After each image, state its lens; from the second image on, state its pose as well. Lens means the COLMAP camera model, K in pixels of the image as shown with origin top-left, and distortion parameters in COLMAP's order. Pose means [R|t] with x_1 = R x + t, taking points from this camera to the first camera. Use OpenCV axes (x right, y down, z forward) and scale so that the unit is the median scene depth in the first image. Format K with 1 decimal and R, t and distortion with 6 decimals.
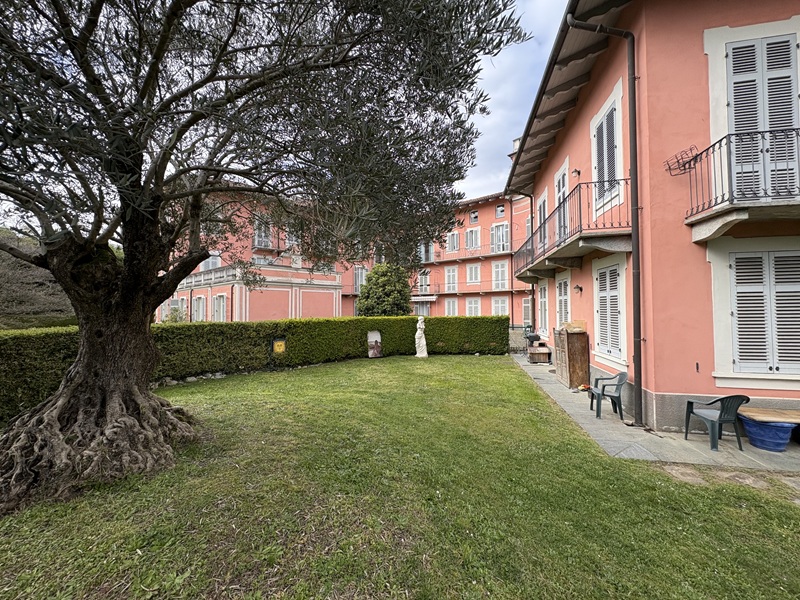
lens RADIAL K [[317.2, 0, 400.0], [0, 317.2, 300.0], [0, 0, 1]] dist [0.001026, 0.000312]
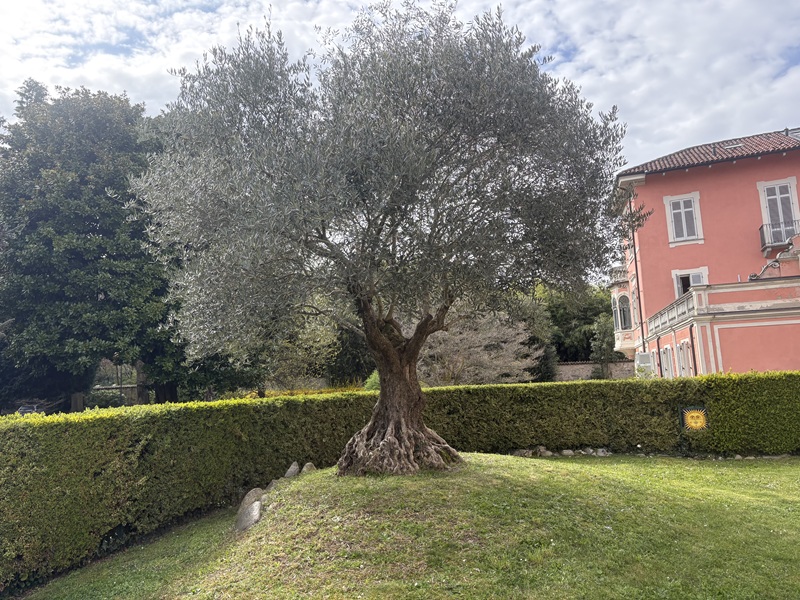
lens RADIAL K [[601.7, 0, 387.5], [0, 601.7, 300.4], [0, 0, 1]] dist [-0.002754, -0.001123]
pose [[0.432220, -0.143376, -0.890297, 0.576959], [0.066908, 0.989657, -0.126895, 0.032645], [0.899283, -0.004721, 0.437342, -0.078060]]
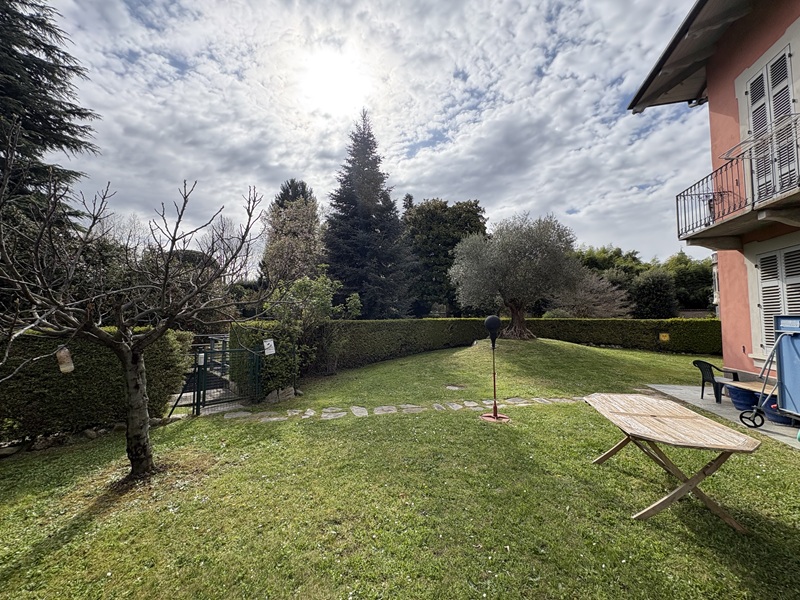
lens RADIAL K [[318.4, 0, 396.1], [0, 318.4, 300.9], [0, 0, 1]] dist [0.019376, -0.012525]
pose [[-0.080889, -0.051426, -0.995396, 1.612033], [0.020382, 0.998374, -0.053237, 0.041176], [0.996515, -0.024594, -0.079709, -0.179552]]
